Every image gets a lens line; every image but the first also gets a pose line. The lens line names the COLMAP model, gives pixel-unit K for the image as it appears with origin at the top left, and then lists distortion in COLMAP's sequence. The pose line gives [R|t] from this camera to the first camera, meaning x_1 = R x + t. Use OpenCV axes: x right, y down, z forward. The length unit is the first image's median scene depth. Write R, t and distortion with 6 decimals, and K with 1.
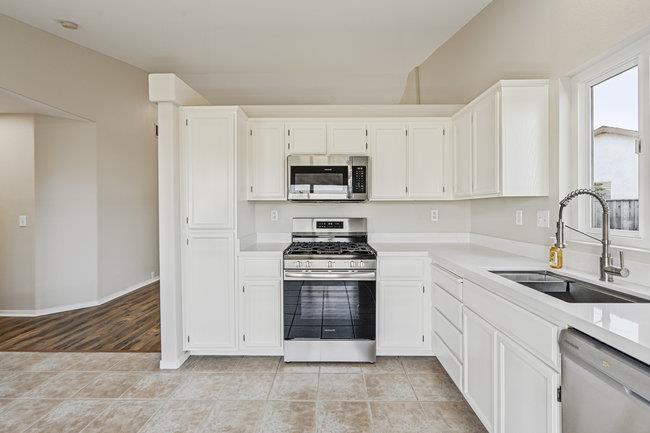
lens RADIAL K [[300.9, 0, 325.6], [0, 300.9, 214.2], [0, 0, 1]] dist [-0.004902, 0.002192]
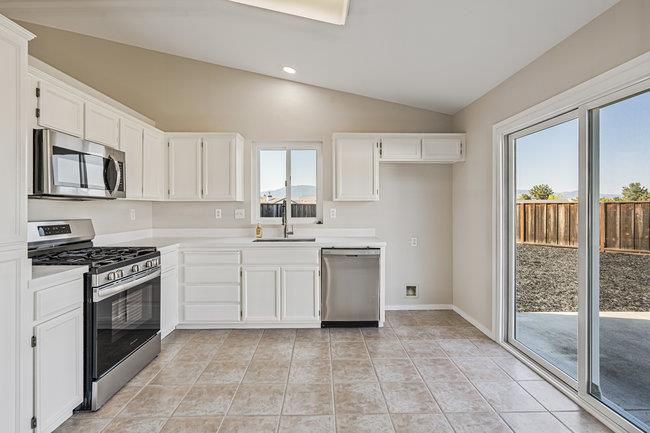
lens RADIAL K [[300.9, 0, 325.4], [0, 300.9, 210.7], [0, 0, 1]] dist [-0.004902, 0.002192]
pose [[-0.042233, -0.000092, 0.999108, -0.914655], [0.011404, 0.999935, 0.000574, -0.004981], [-0.999043, 0.011418, -0.042229, 0.450371]]
